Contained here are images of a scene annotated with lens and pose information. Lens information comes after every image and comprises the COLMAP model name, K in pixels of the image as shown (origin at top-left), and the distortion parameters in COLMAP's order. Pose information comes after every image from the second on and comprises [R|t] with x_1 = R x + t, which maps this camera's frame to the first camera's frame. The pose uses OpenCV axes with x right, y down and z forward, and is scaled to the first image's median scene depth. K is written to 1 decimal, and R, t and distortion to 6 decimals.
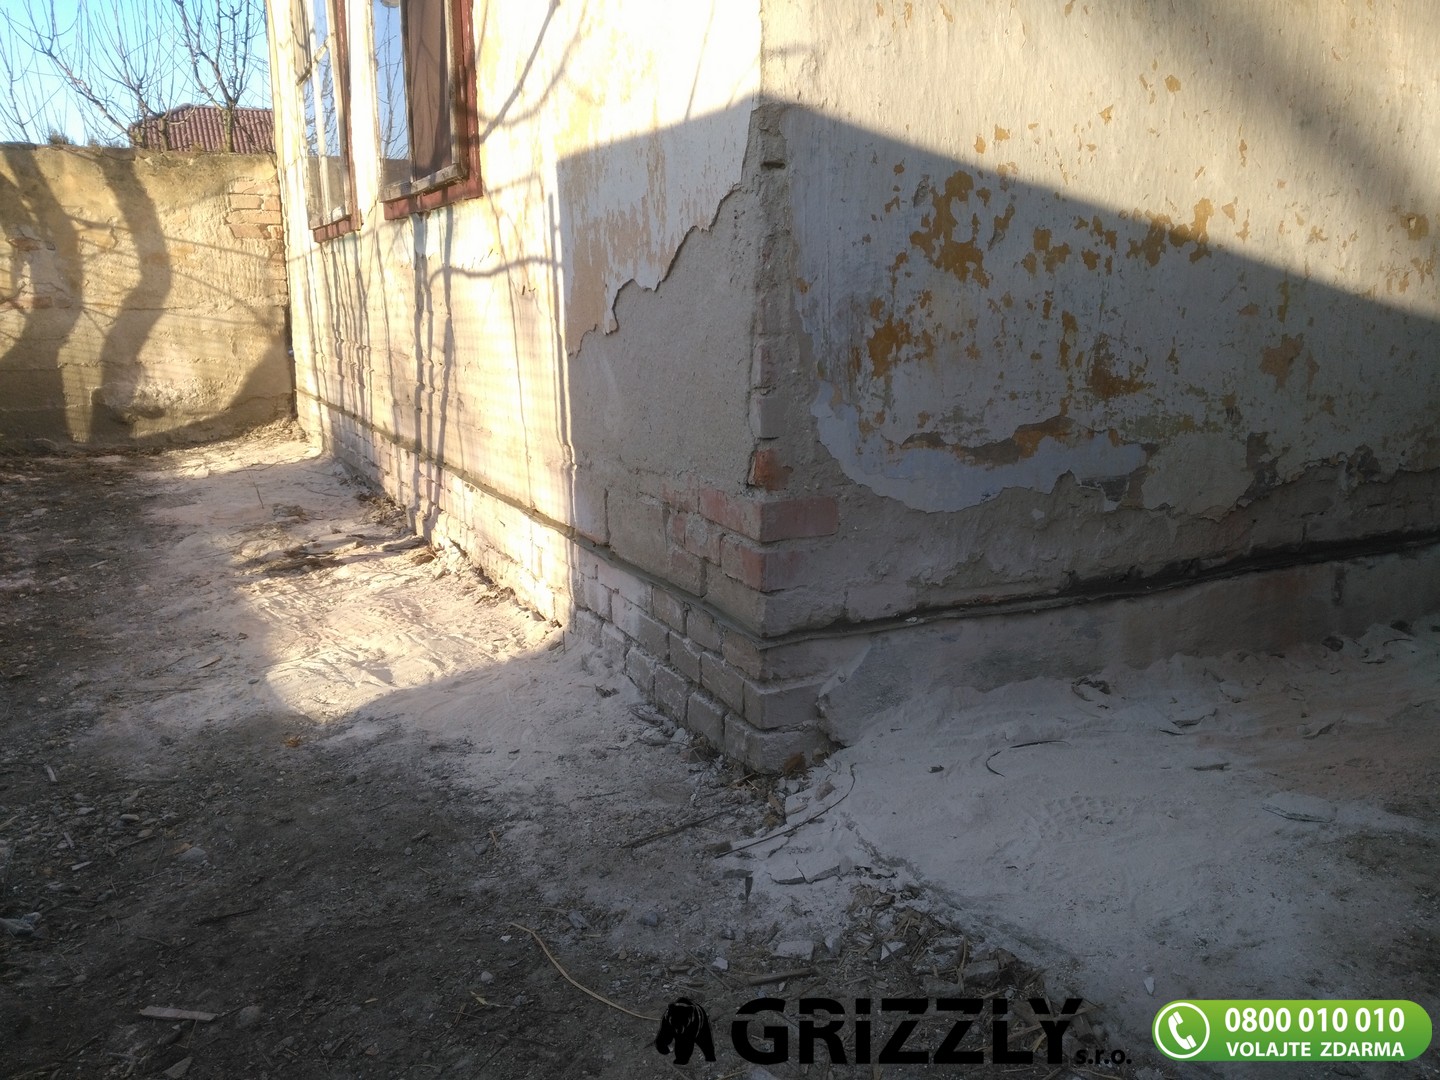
lens RADIAL K [[1147.6, 0, 720.0], [0, 1147.6, 540.0], [0, 0, 1]] dist [0.120898, -0.217192]
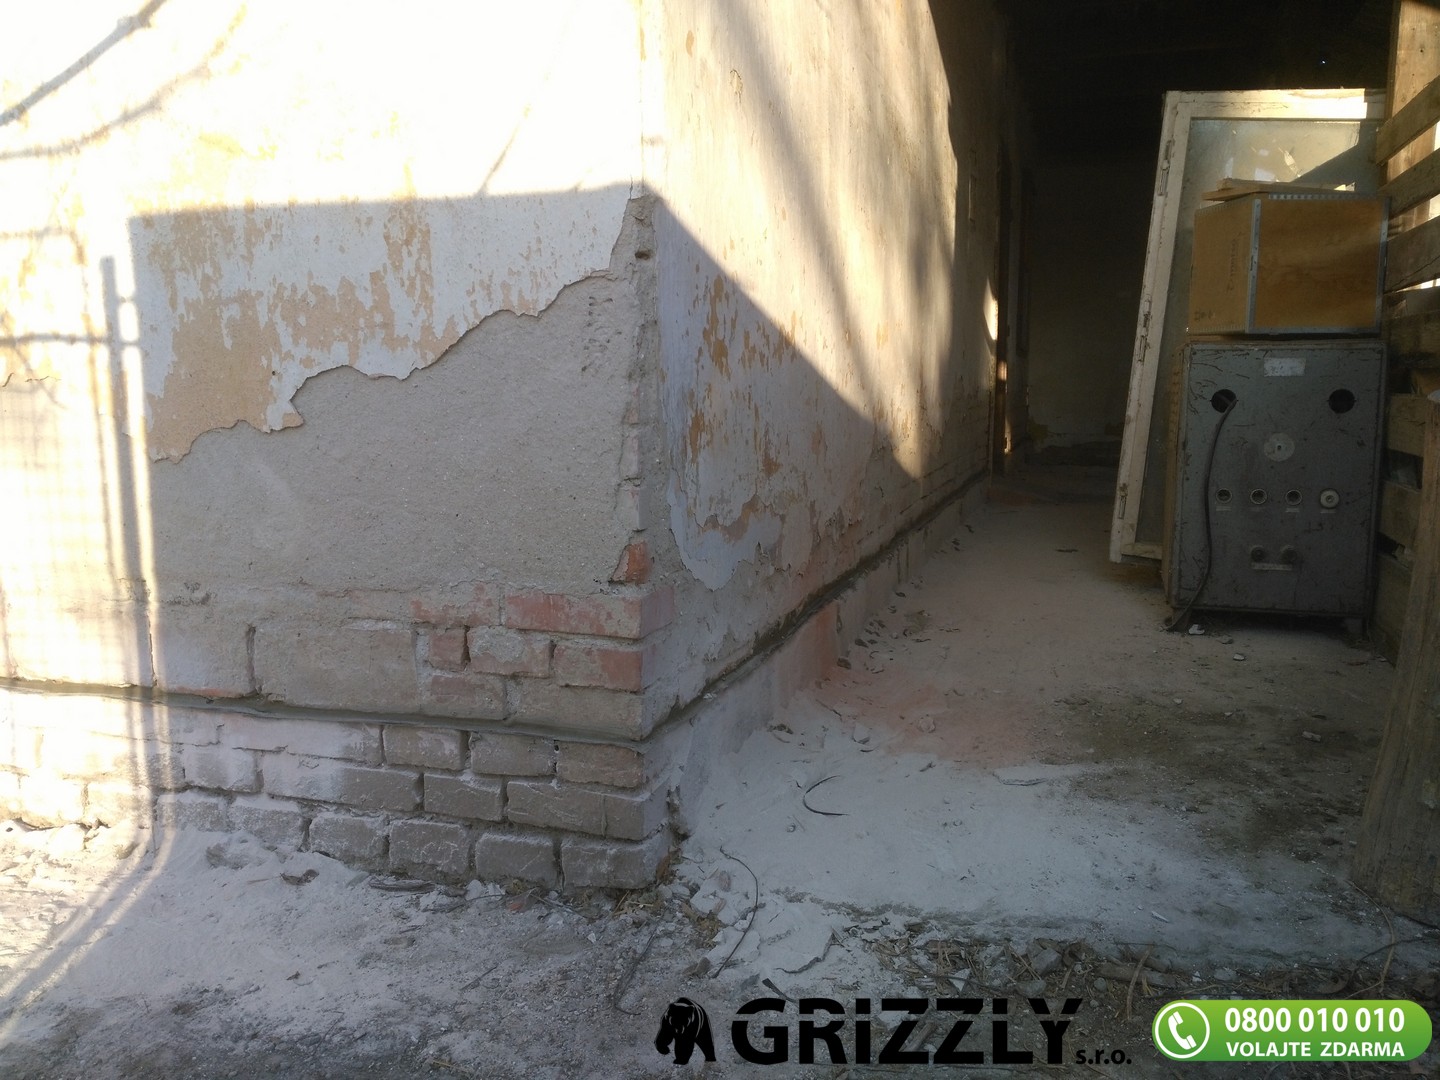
lens RADIAL K [[1147.6, 0, 720.0], [0, 1147.6, 540.0], [0, 0, 1]] dist [0.120898, -0.217192]
pose [[0.699130, -0.089597, 0.709358, -0.542345], [0.148523, 0.988675, -0.021505, -0.045394], [-0.699398, 0.120391, 0.704520, 0.250300]]
